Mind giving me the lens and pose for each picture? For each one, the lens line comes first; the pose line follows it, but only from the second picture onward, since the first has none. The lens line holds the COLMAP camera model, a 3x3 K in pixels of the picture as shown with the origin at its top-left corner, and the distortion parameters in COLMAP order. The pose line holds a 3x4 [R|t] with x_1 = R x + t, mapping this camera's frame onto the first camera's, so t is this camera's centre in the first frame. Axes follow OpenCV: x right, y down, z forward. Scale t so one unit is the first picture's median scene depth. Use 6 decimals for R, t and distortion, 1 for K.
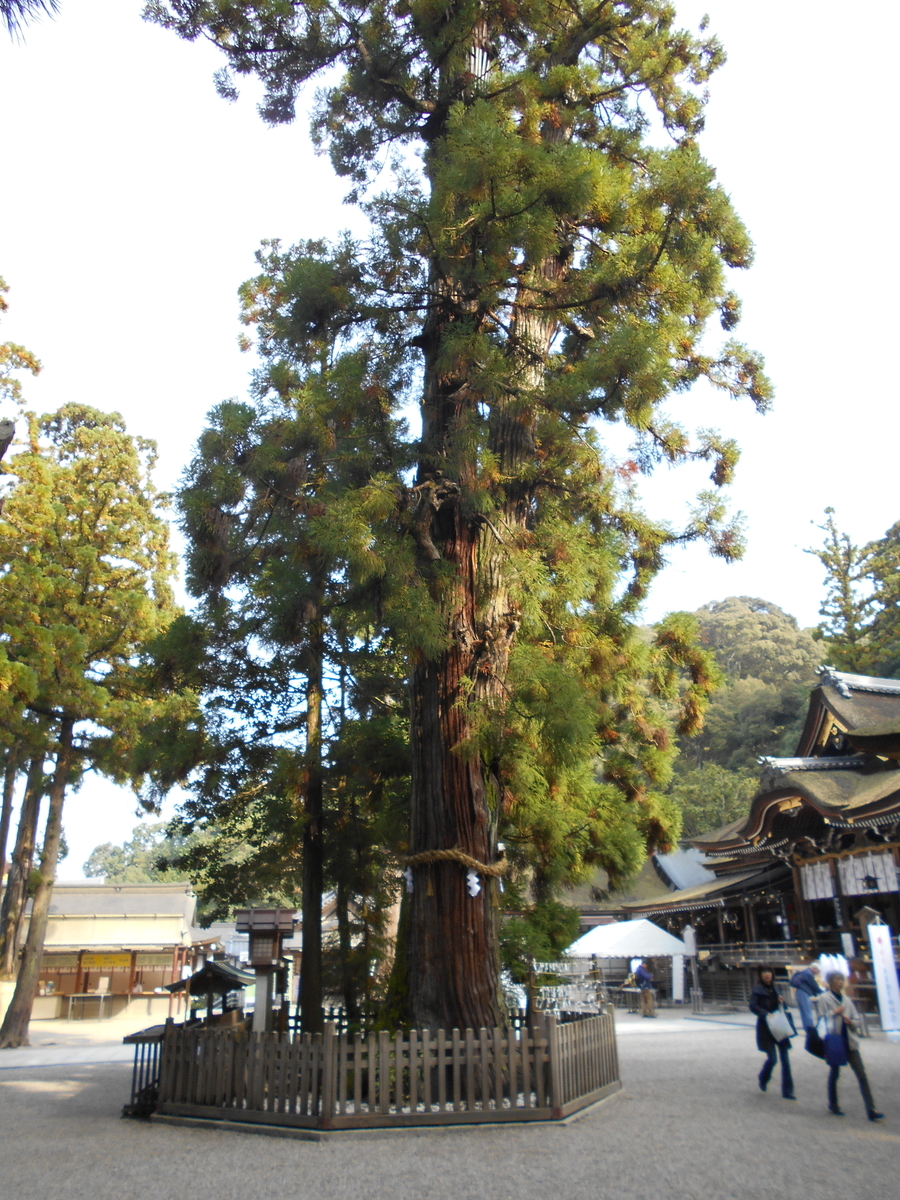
lens RADIAL K [[944.5, 0, 449.5], [0, 944.5, 600.6], [0, 0, 1]] dist [-0.002743, -0.000404]
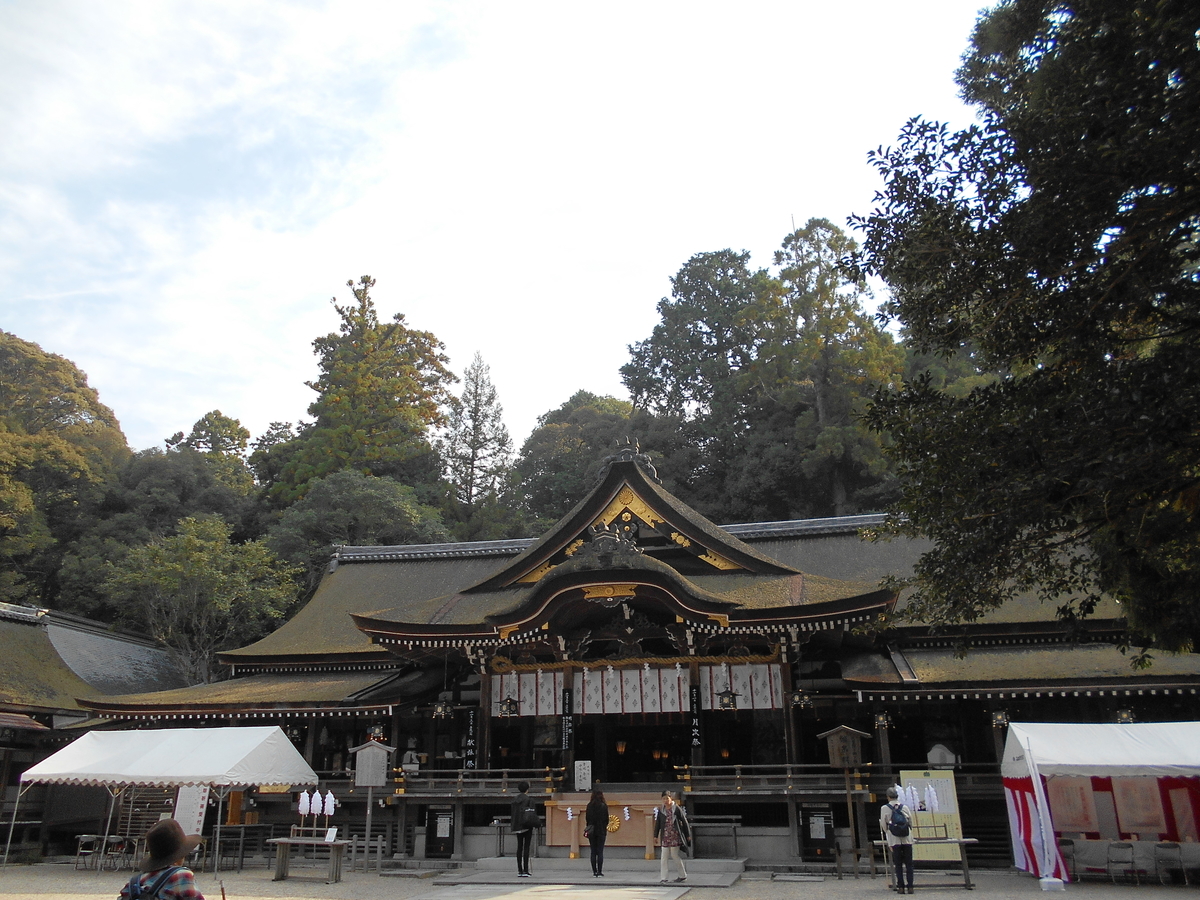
lens RADIAL K [[944.5, 0, 598.8], [0, 944.5, 449.7], [0, 0, 1]] dist [-0.002743, -0.000404]
pose [[0.491216, 0.312999, 0.812858, -0.291470], [-0.319178, 0.932977, -0.166370, 0.244164], [-0.810452, -0.177723, 0.558196, 0.614537]]
